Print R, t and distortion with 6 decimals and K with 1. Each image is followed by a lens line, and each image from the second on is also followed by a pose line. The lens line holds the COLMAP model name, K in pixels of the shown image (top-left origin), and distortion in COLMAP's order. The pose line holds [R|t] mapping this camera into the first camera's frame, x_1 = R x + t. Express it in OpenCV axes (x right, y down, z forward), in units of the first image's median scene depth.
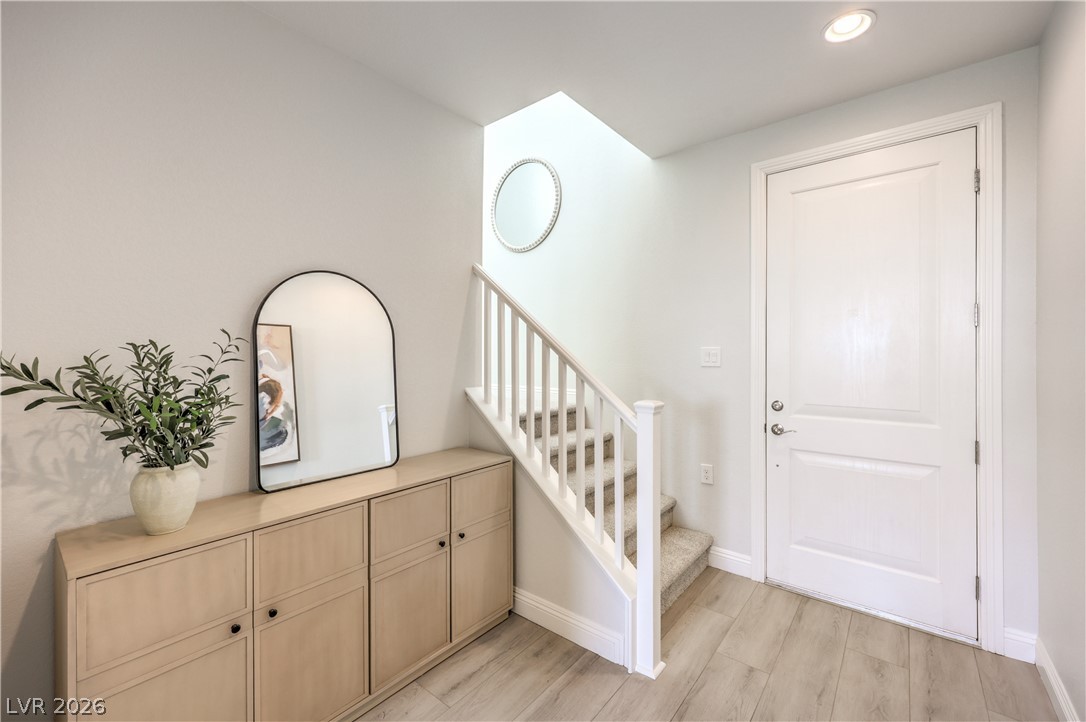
lens RADIAL K [[446.0, 0, 549.9], [0, 446.0, 359.6], [0, 0, 1]] dist [-0.003126, 0.001257]
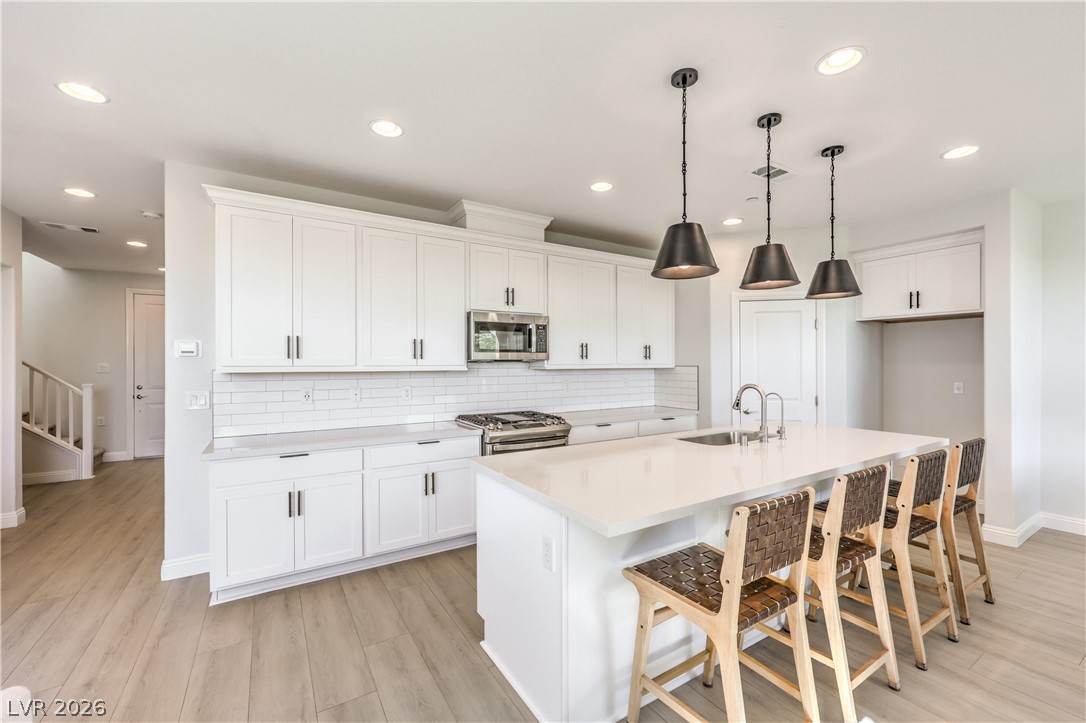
lens RADIAL K [[446.0, 0, 549.2], [0, 446.0, 364.9], [0, 0, 1]] dist [-0.003126, 0.001257]
pose [[0.323354, -0.000219, 0.946278, -1.108798], [0.006358, 0.999978, -0.001941, -0.003285], [-0.946257, 0.006644, 0.323348, -1.981923]]
